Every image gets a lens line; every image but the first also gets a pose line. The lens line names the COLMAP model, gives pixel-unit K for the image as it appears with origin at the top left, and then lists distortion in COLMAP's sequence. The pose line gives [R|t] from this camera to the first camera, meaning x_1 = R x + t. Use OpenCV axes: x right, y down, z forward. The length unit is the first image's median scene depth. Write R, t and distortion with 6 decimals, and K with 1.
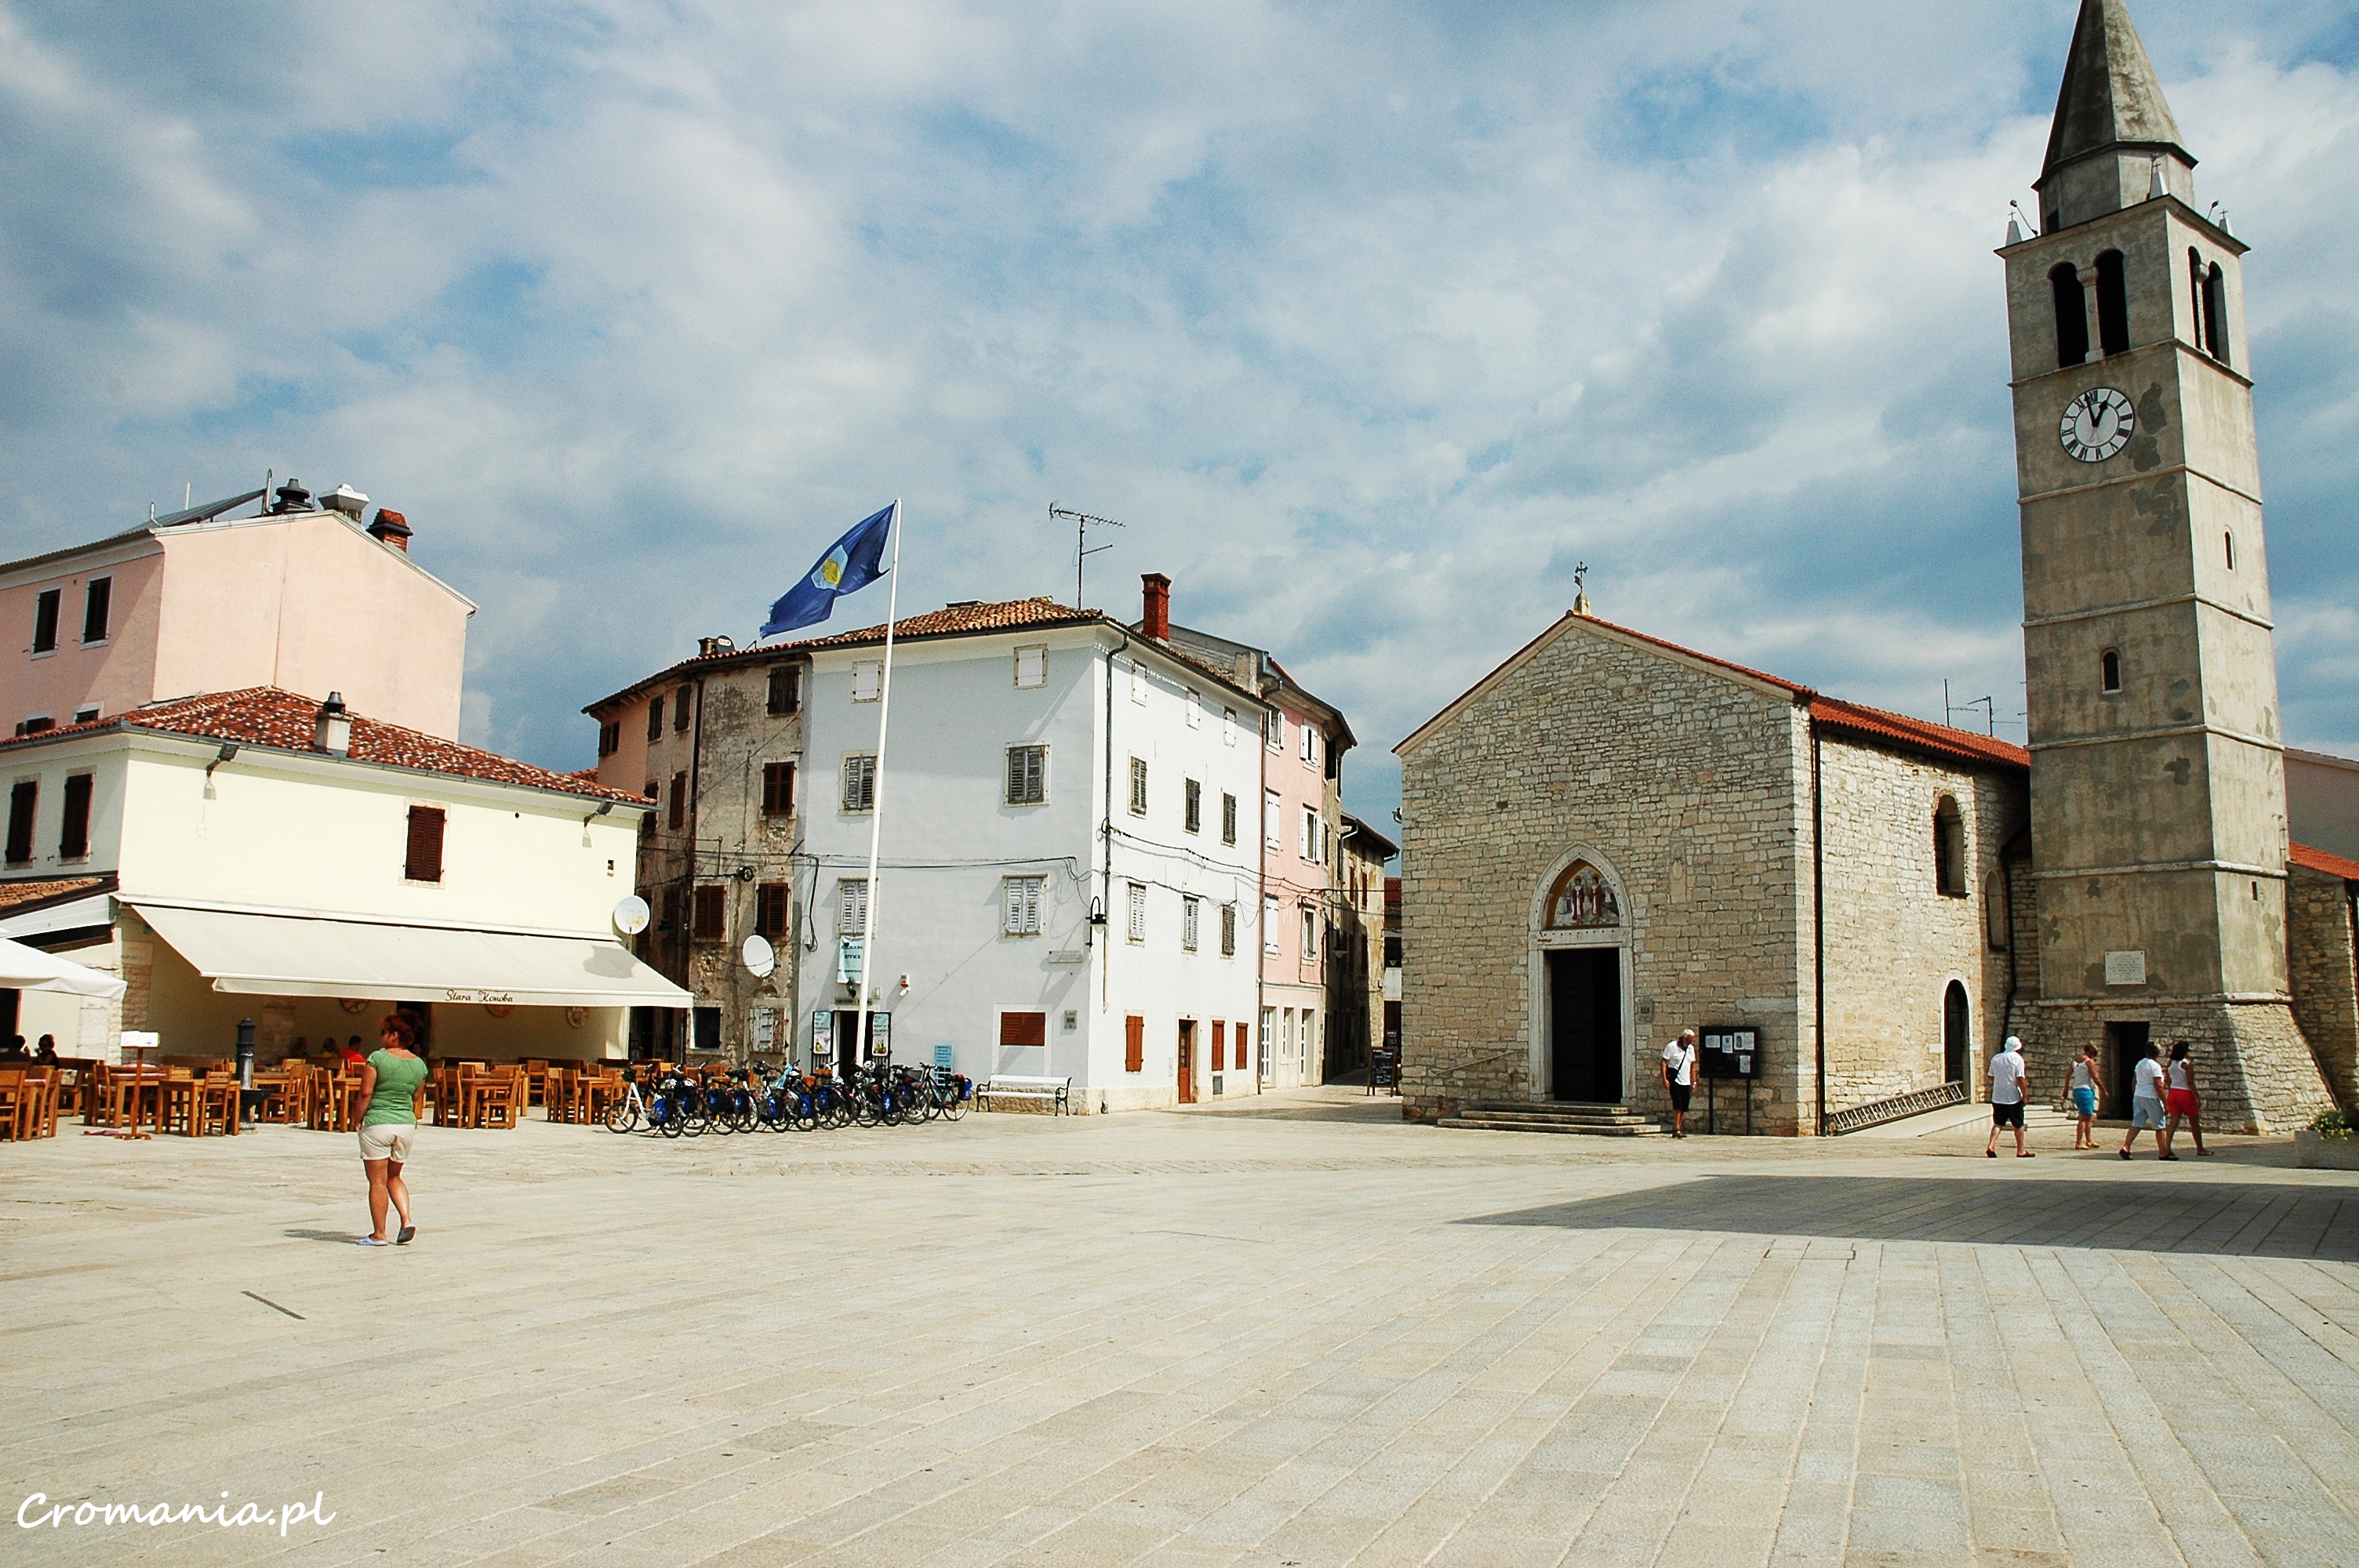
lens RADIAL K [[1888.5, 0, 1179.5], [0, 1888.5, 784.0], [0, 0, 1]] dist [-0.180451, 0.175865]
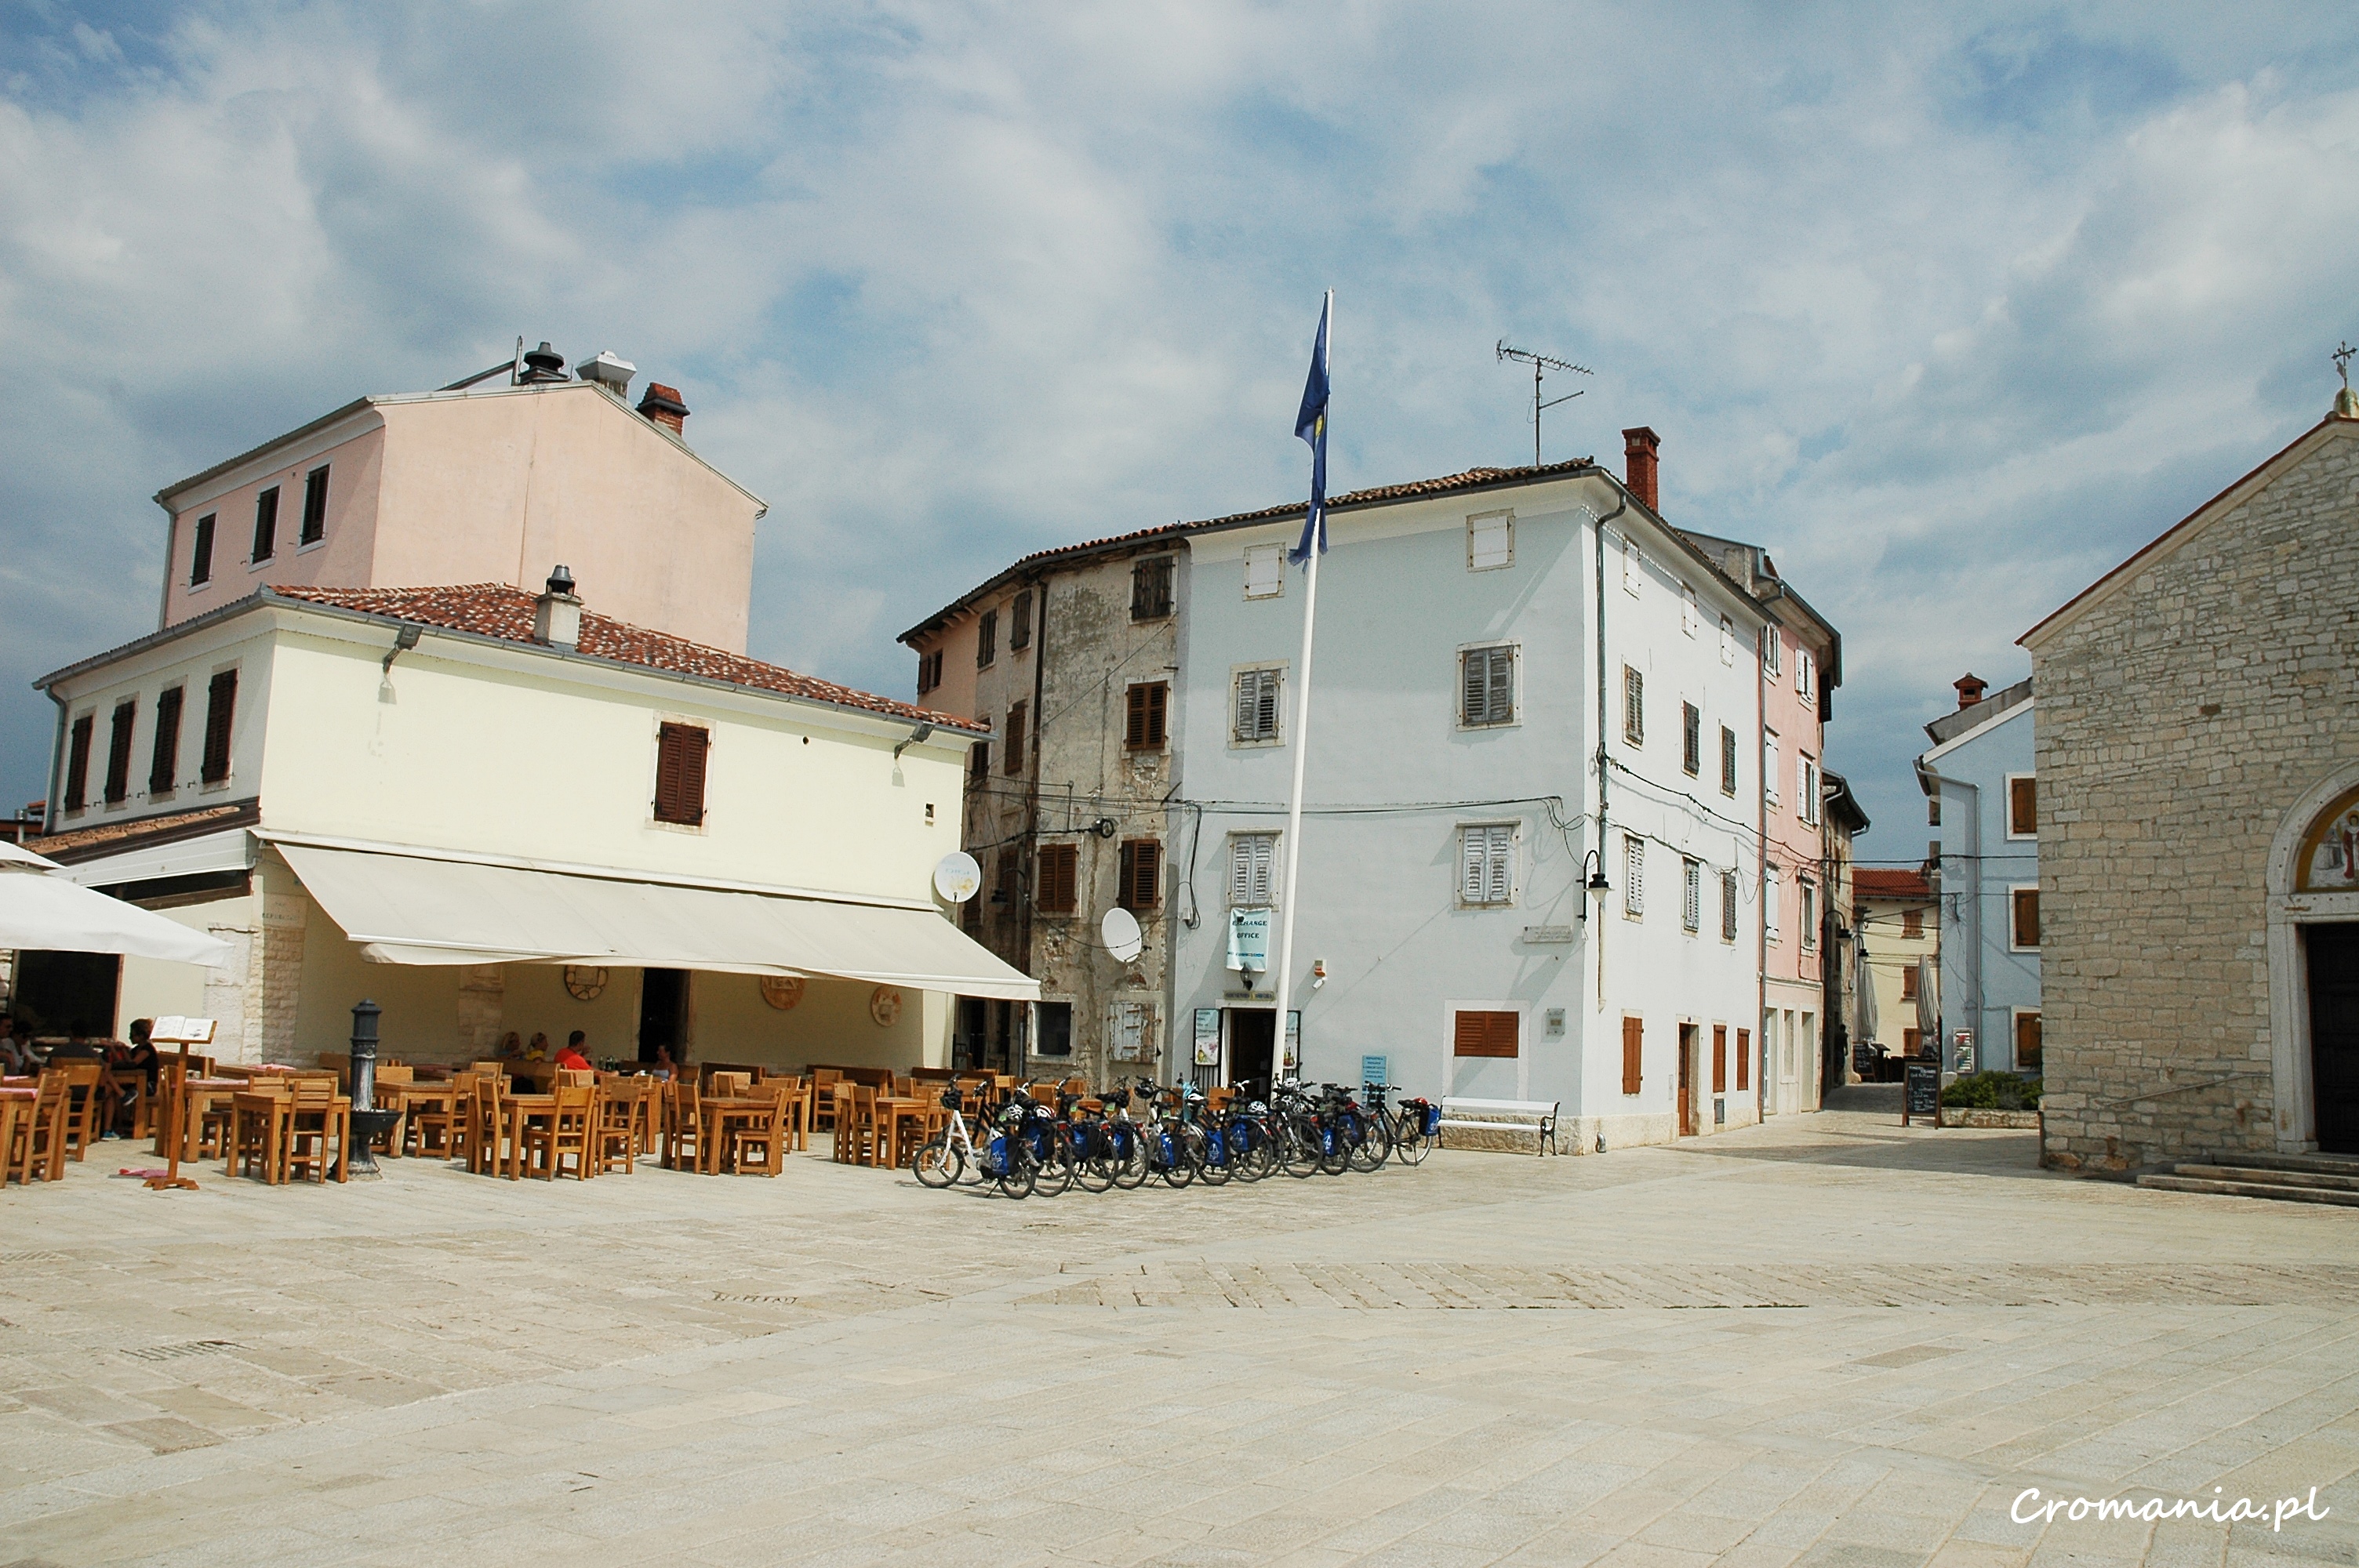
lens RADIAL K [[1864.3, 0, 1170.5], [0, 1864.3, 780.1], [0, 0, 1]] dist [-0.175231, 0.178366]
pose [[0.985160, -0.003979, -0.171590, -0.078951], [0.002722, 0.999968, -0.007561, 0.036482], [0.171615, 0.006982, 0.985139, 0.269266]]
